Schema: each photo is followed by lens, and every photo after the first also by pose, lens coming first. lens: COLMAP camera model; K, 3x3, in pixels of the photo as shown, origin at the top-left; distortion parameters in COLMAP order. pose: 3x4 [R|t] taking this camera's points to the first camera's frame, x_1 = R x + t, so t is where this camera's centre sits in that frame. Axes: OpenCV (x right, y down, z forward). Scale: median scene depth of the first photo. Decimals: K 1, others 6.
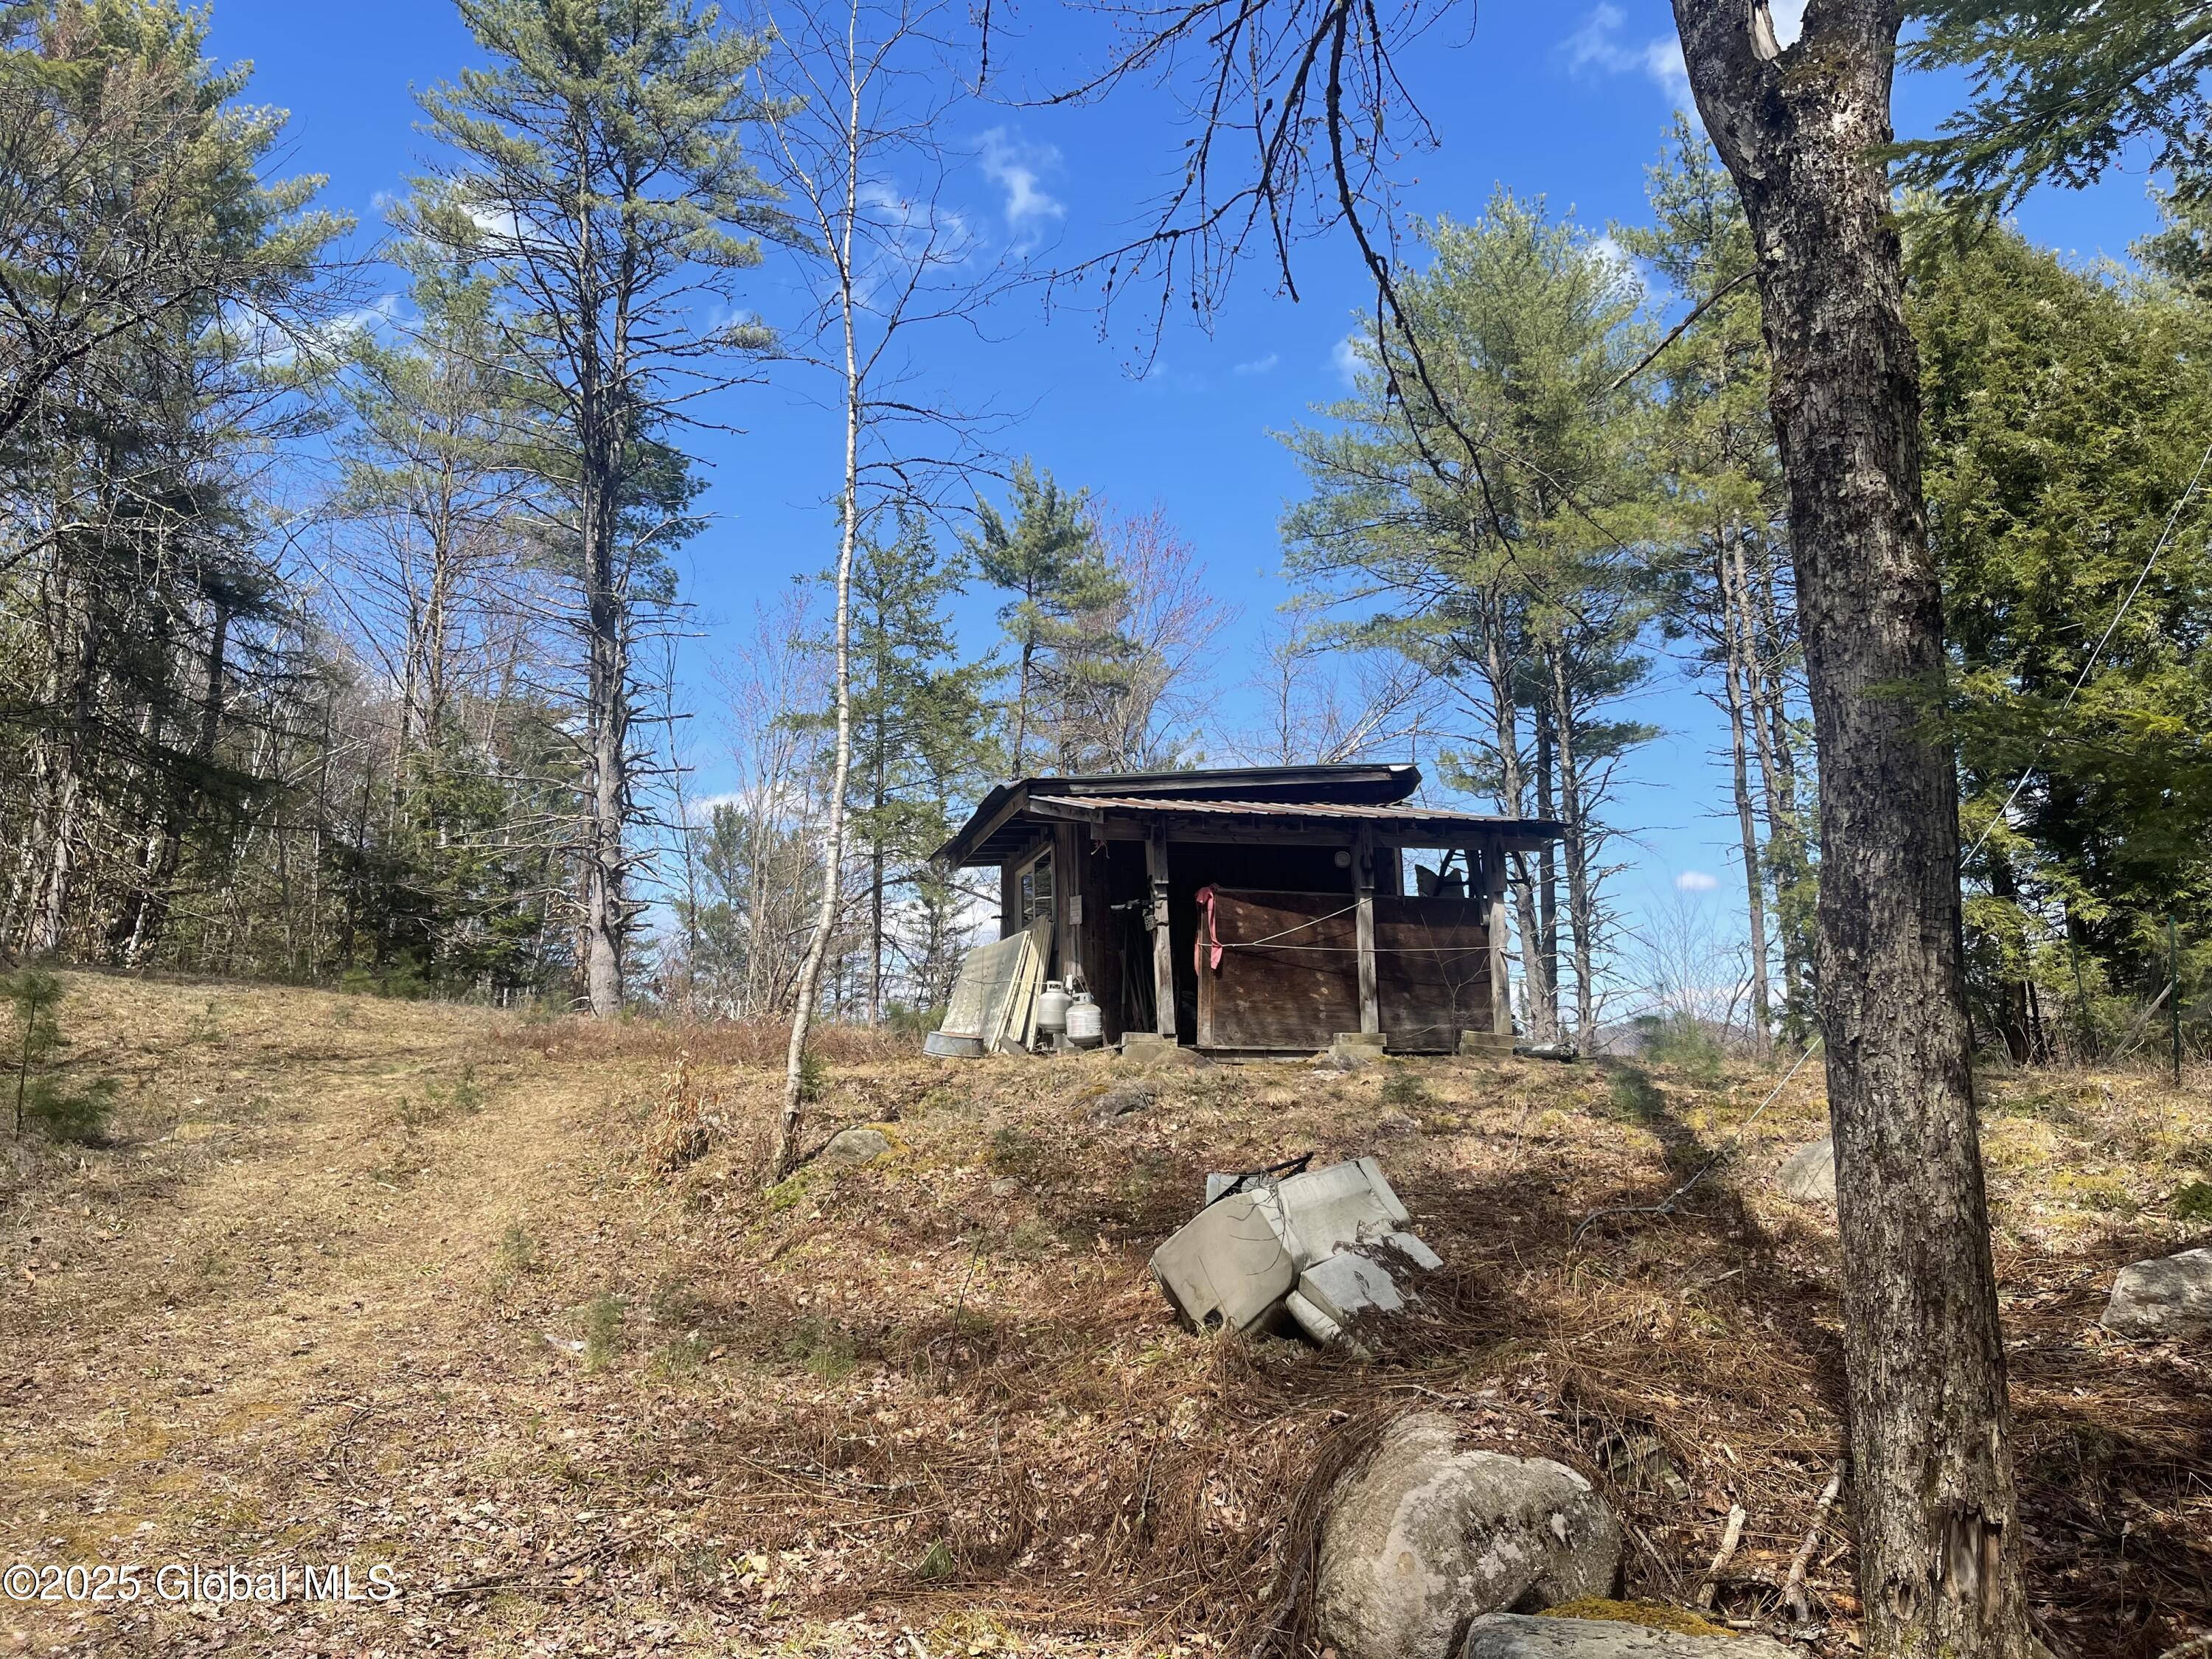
lens RADIAL K [[1616.8, 0, 1094.9], [0, 1616.8, 830.5], [0, 0, 1]] dist [0.065457, -0.077157]
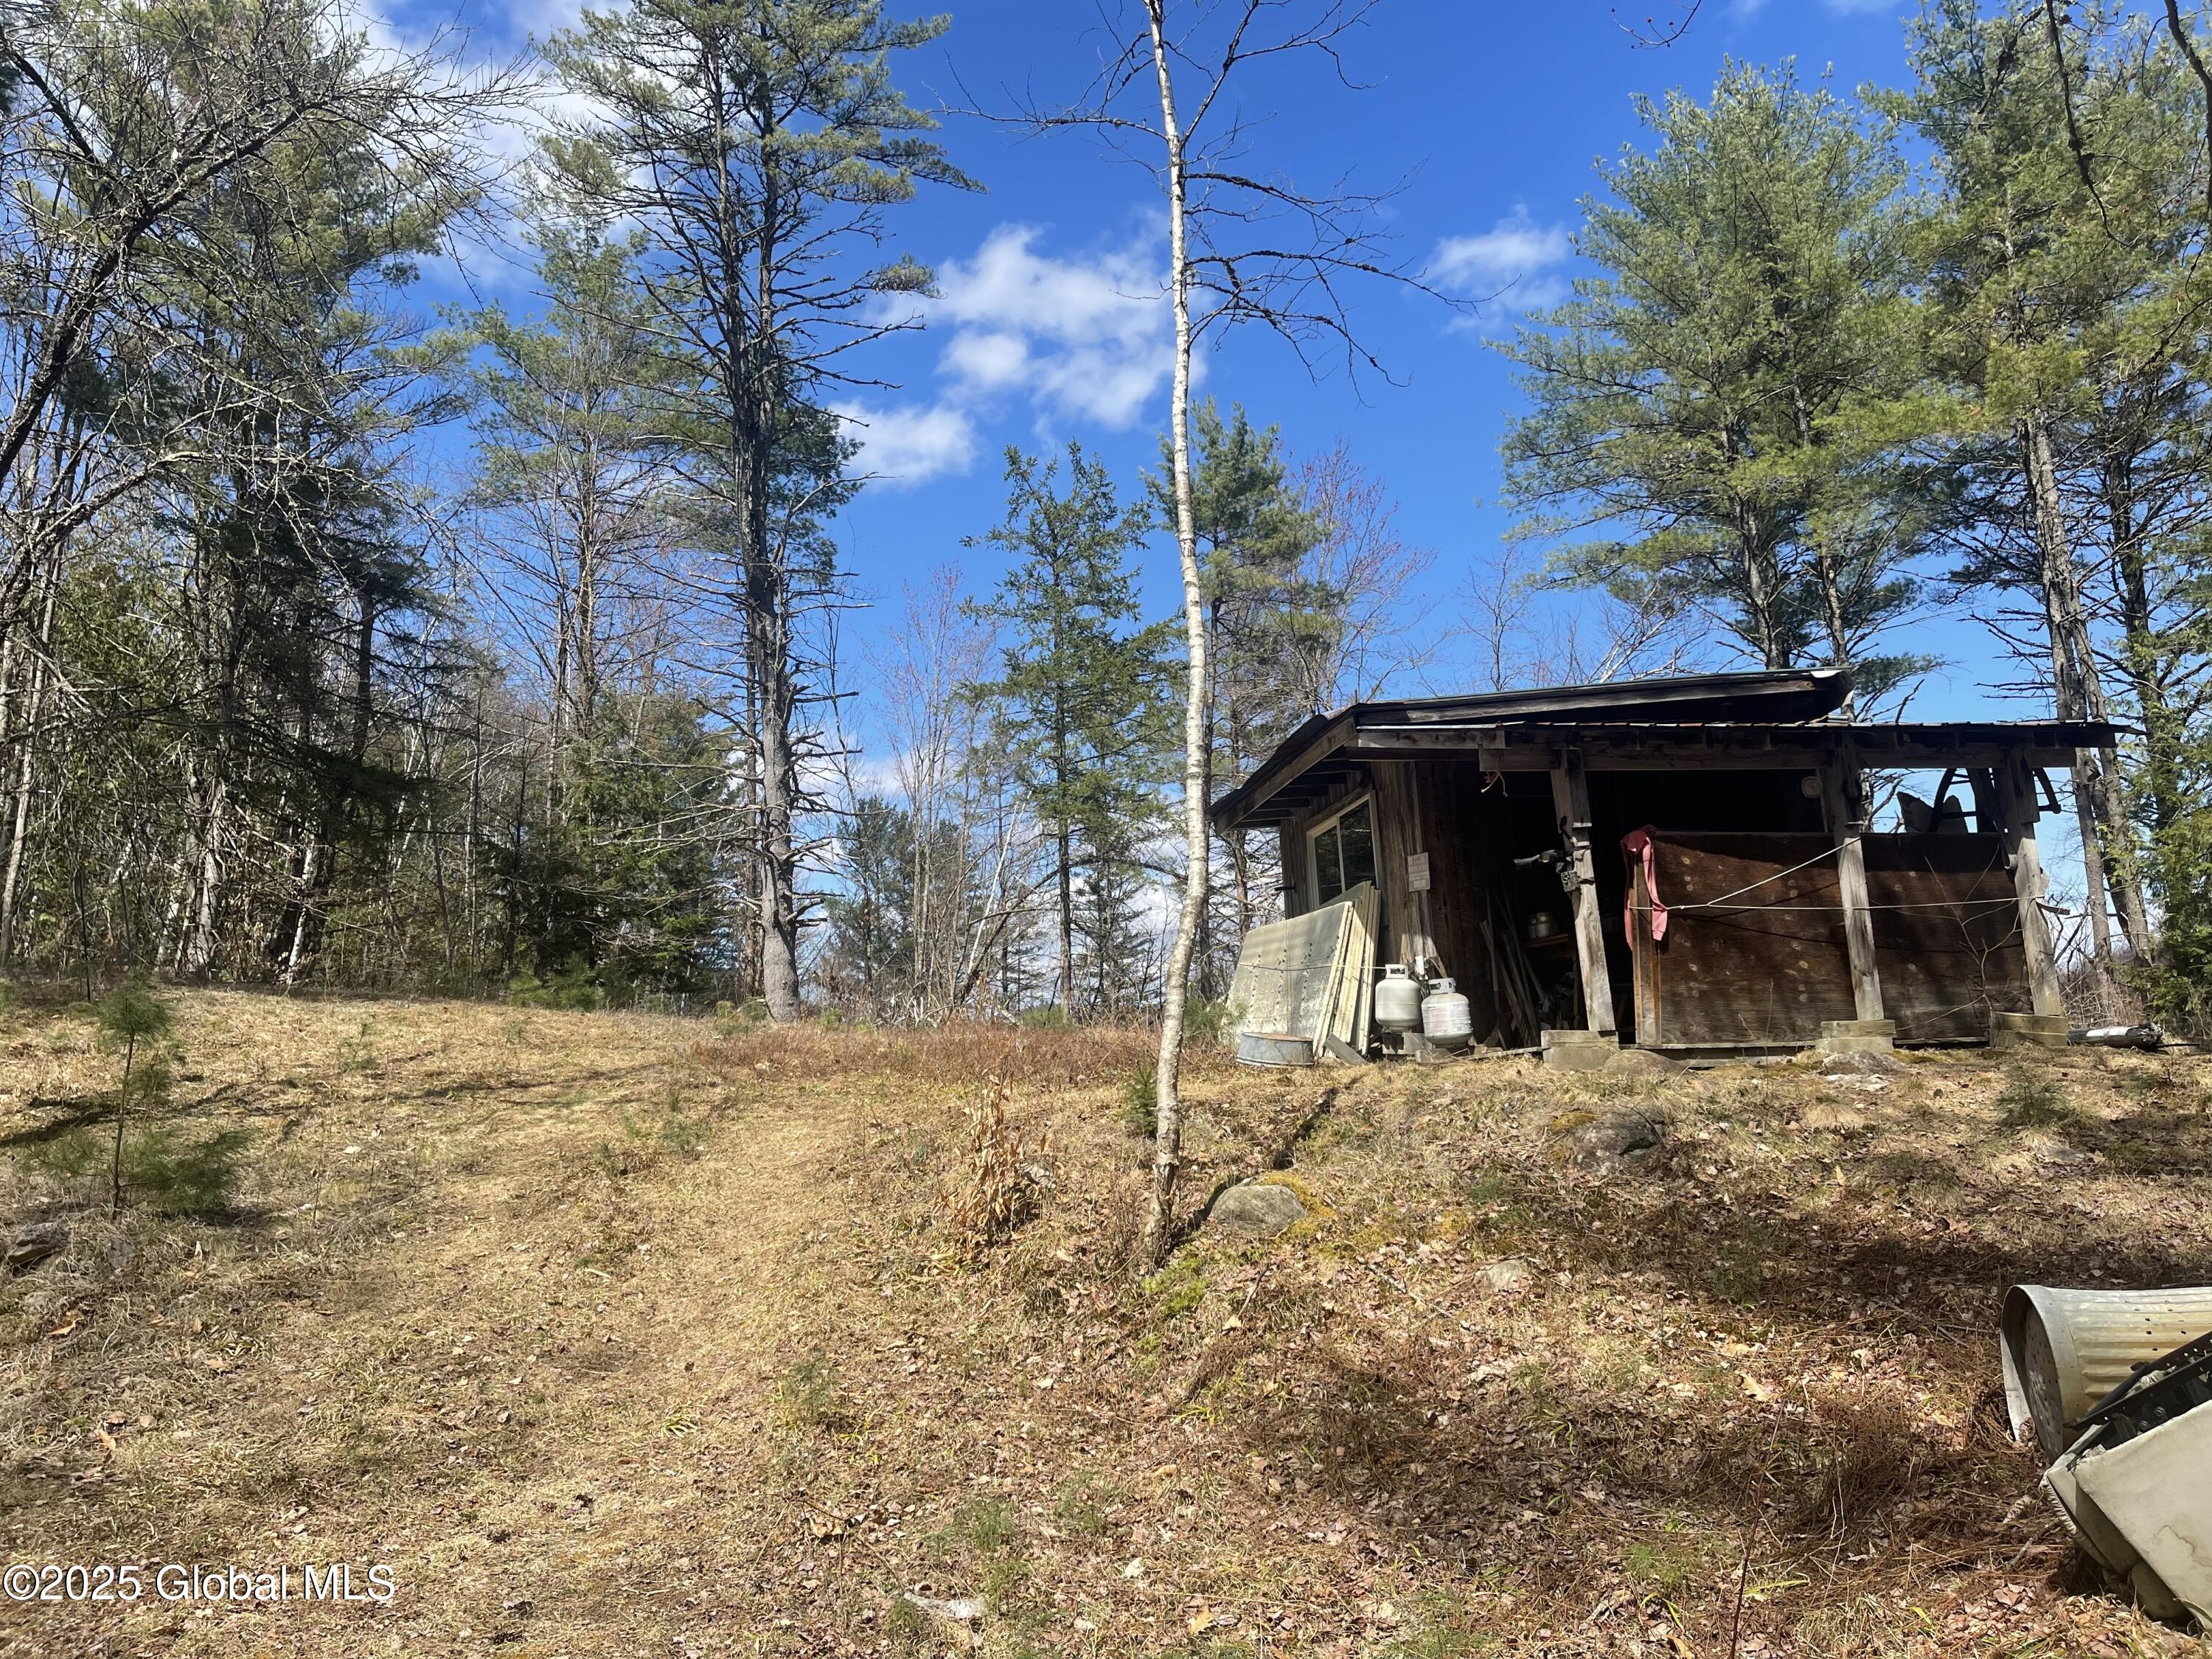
lens RADIAL K [[1603.9, 0, 1106.0], [0, 1603.9, 829.5], [0, 0, 1]] dist [0.065275, -0.070886]
pose [[0.996798, -0.039750, -0.069376, -0.052325], [0.040247, 0.999173, 0.005774, 0.008679], [0.069090, -0.008548, 0.997574, 0.104140]]
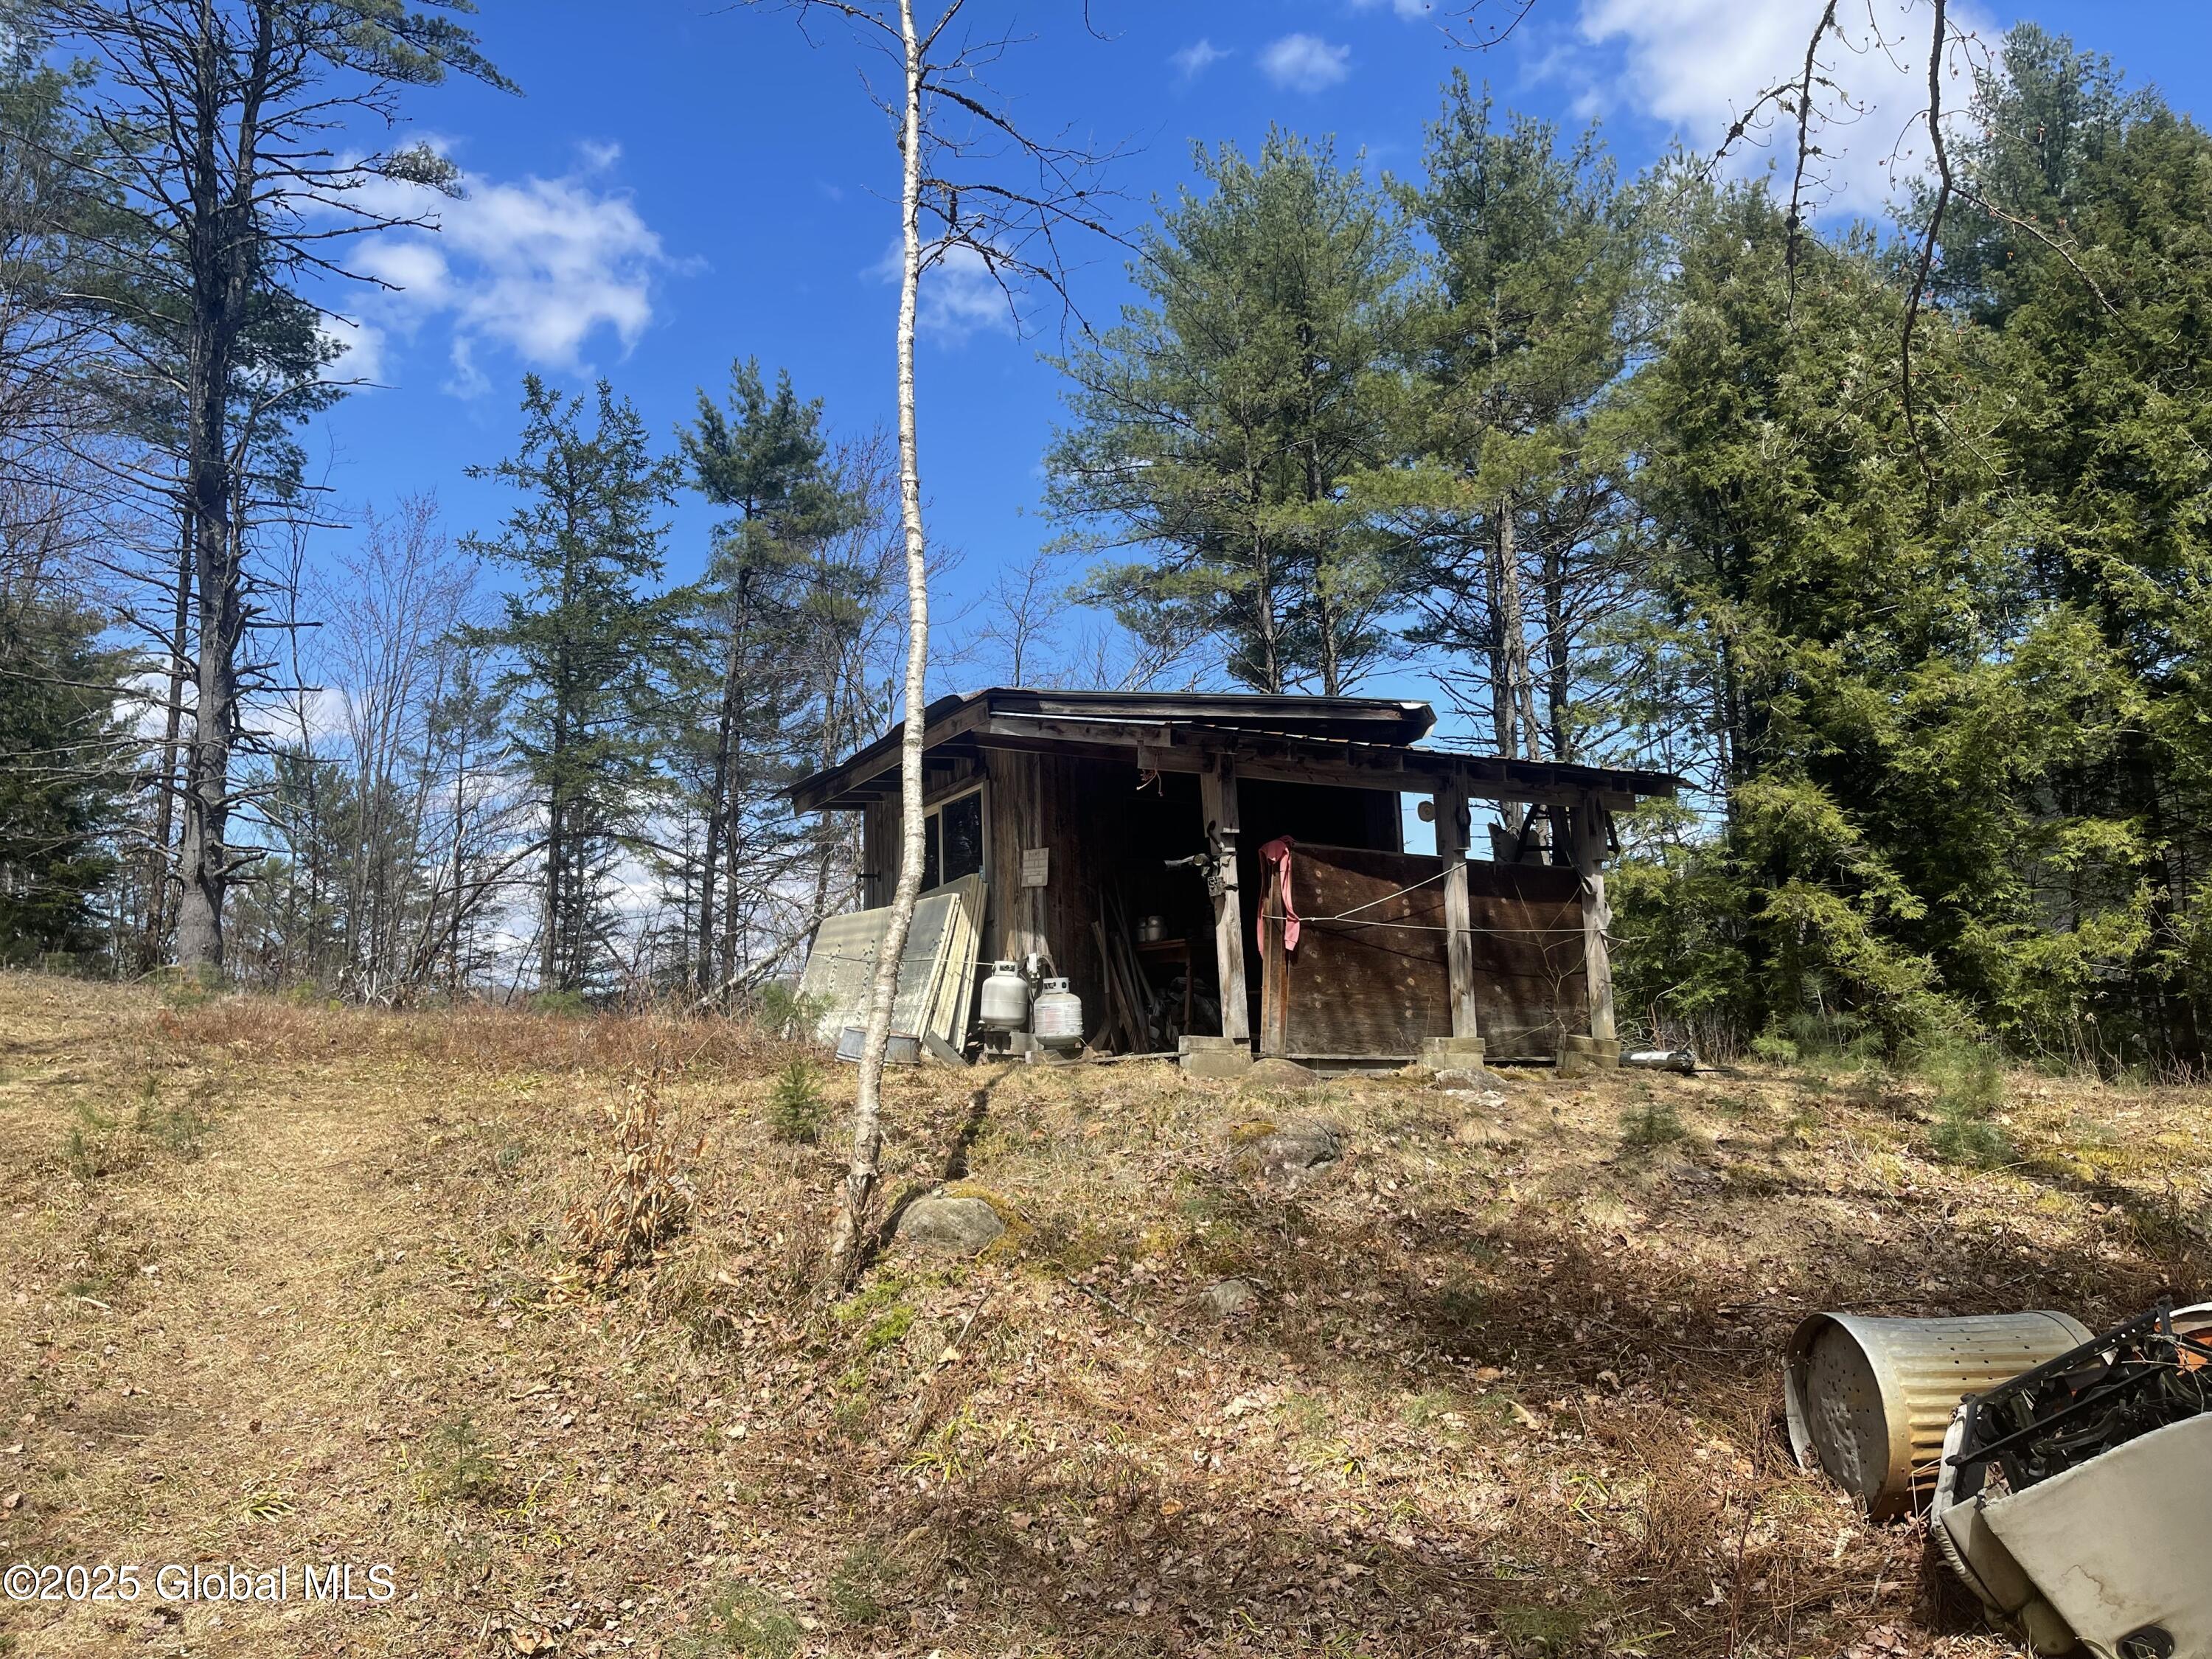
lens RADIAL K [[1609.0, 0, 1063.2], [0, 1609.0, 818.9], [0, 0, 1]] dist [0.071416, -0.086439]
pose [[0.971008, 0.038858, 0.235866, -0.085991], [-0.040714, 0.999166, 0.003002, 0.011421], [-0.235552, -0.012518, 0.971781, 0.128569]]
